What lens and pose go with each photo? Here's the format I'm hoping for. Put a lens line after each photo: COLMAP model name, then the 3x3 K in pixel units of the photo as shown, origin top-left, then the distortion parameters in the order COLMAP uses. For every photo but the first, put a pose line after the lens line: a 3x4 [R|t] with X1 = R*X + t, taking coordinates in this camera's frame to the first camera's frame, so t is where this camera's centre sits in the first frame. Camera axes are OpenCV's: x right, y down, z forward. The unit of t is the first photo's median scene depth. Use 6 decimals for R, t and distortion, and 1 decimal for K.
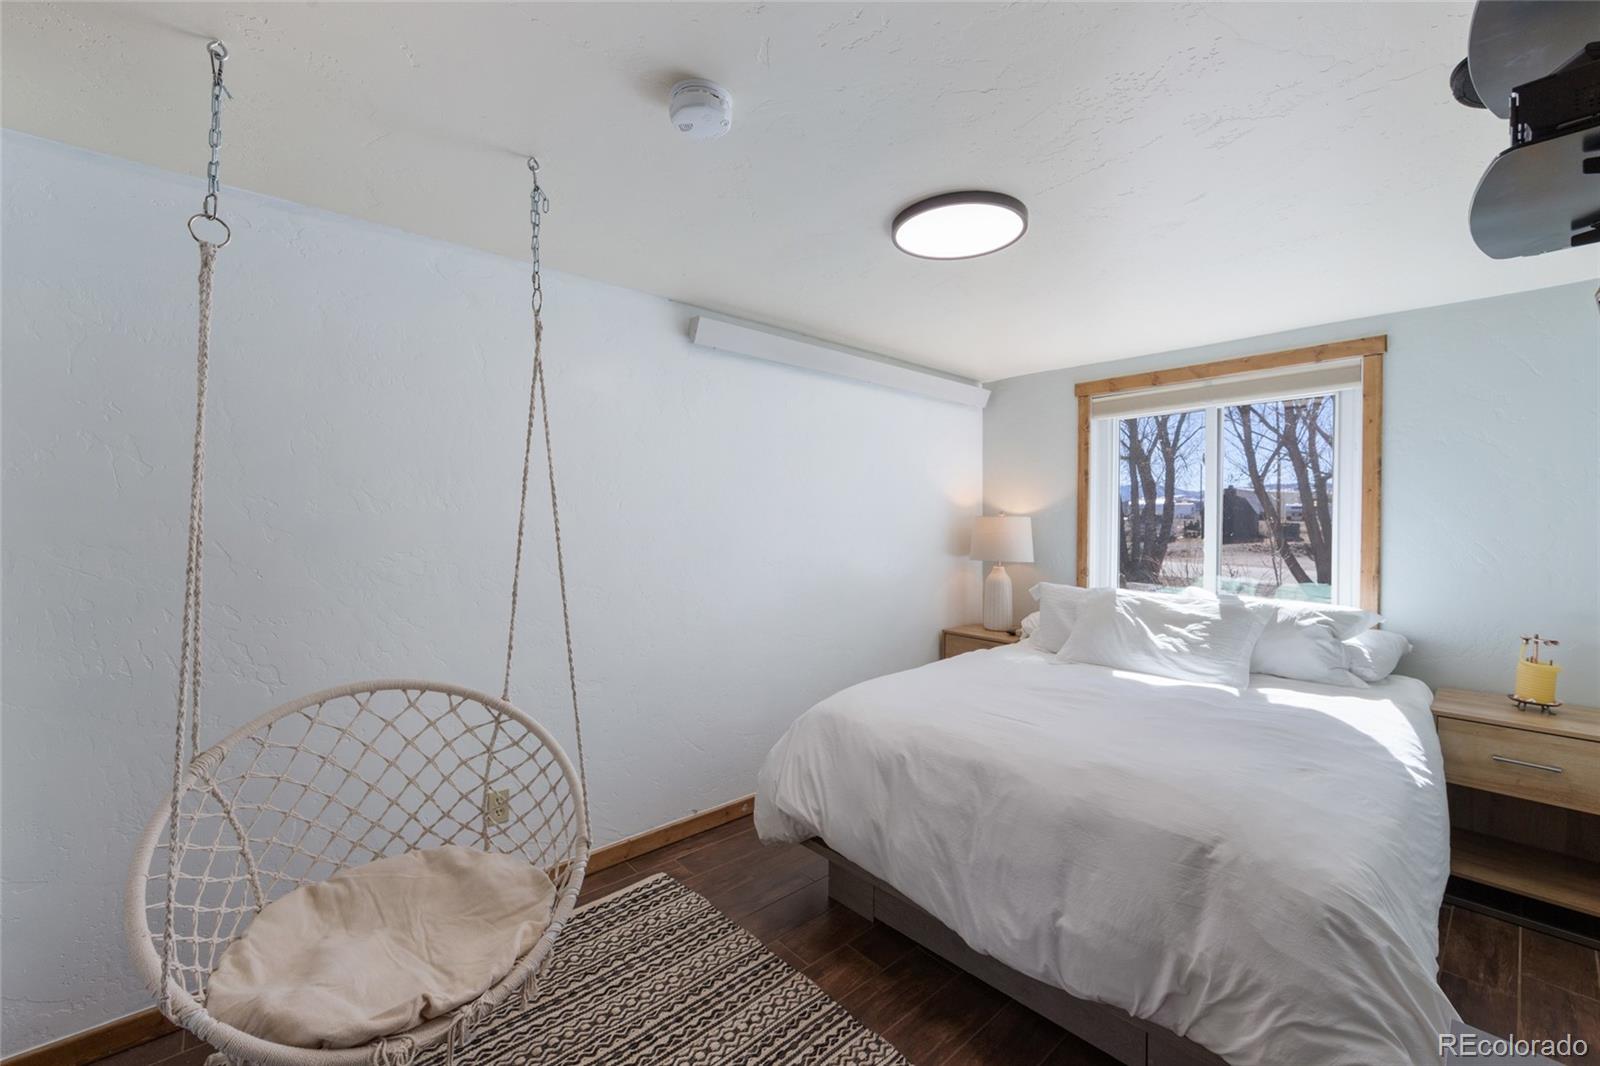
lens RADIAL K [[633.1, 0, 789.9], [0, 633.1, 527.1], [0, 0, 1]] dist [-0.002164, -0.000601]
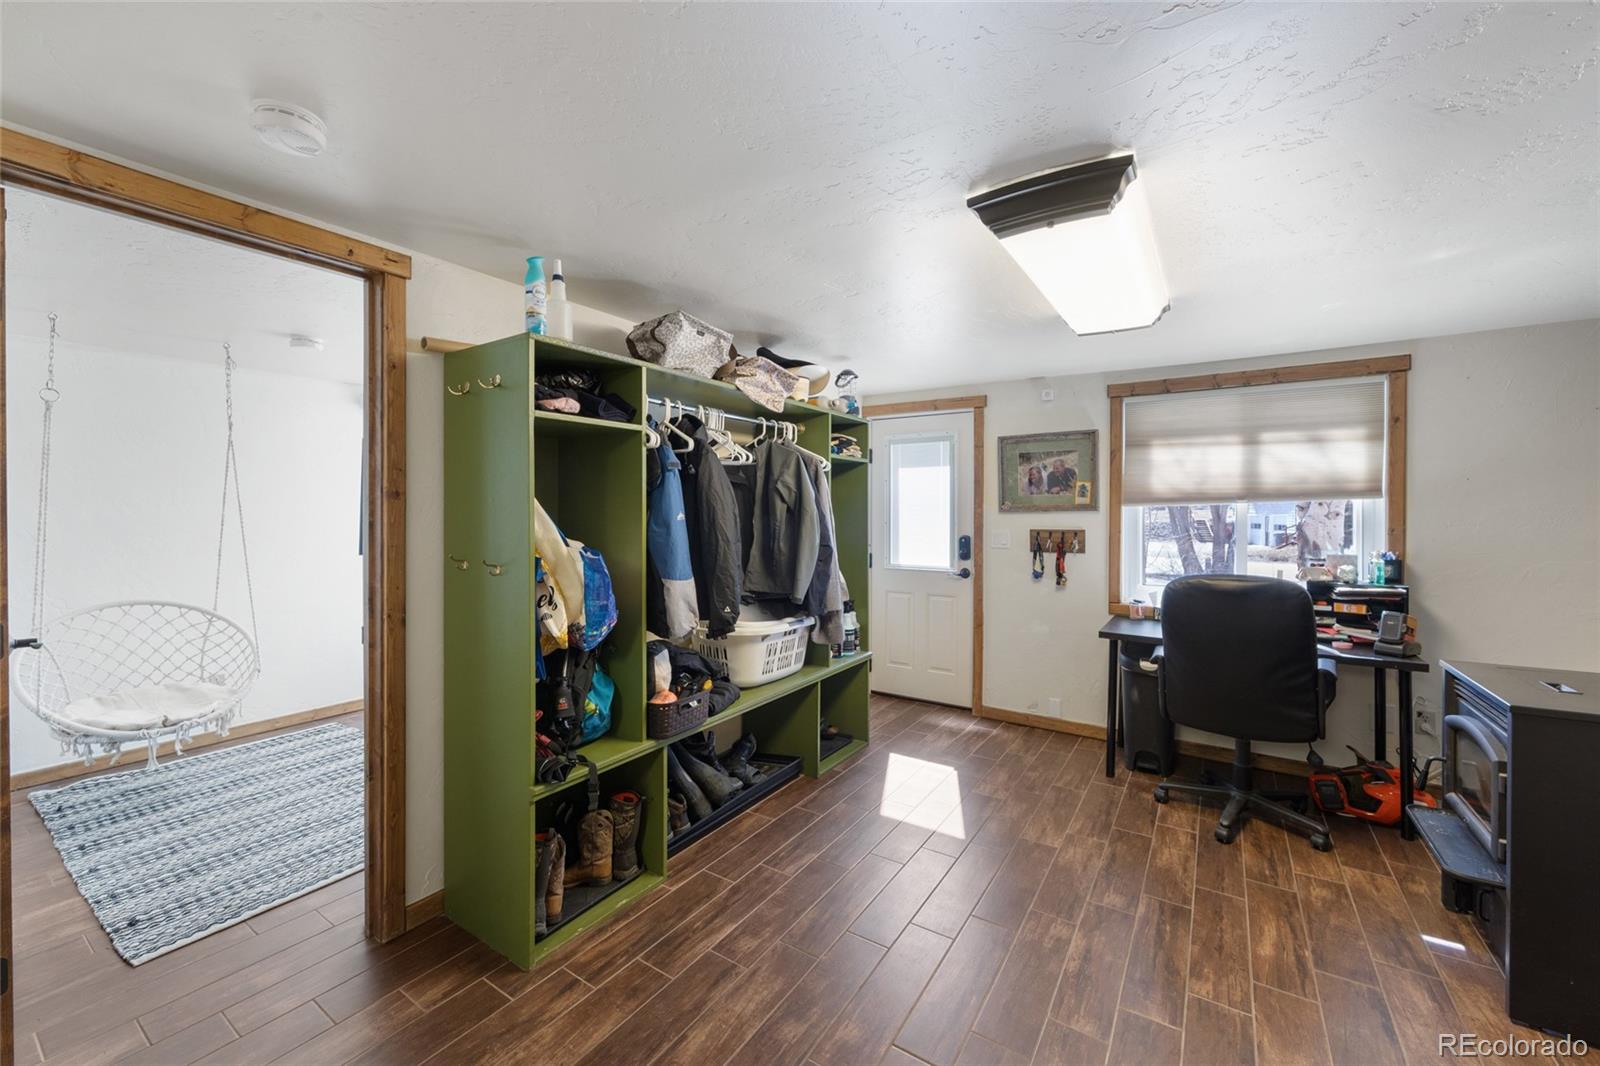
lens RADIAL K [[633.1, 0, 797.7], [0, 633.1, 517.8], [0, 0, 1]] dist [-0.002164, -0.000601]
pose [[0.965531, -0.002237, 0.260280, 0.828225], [0.000706, 0.999982, 0.005975, -0.021937], [-0.260288, -0.005585, 0.965515, -1.431233]]
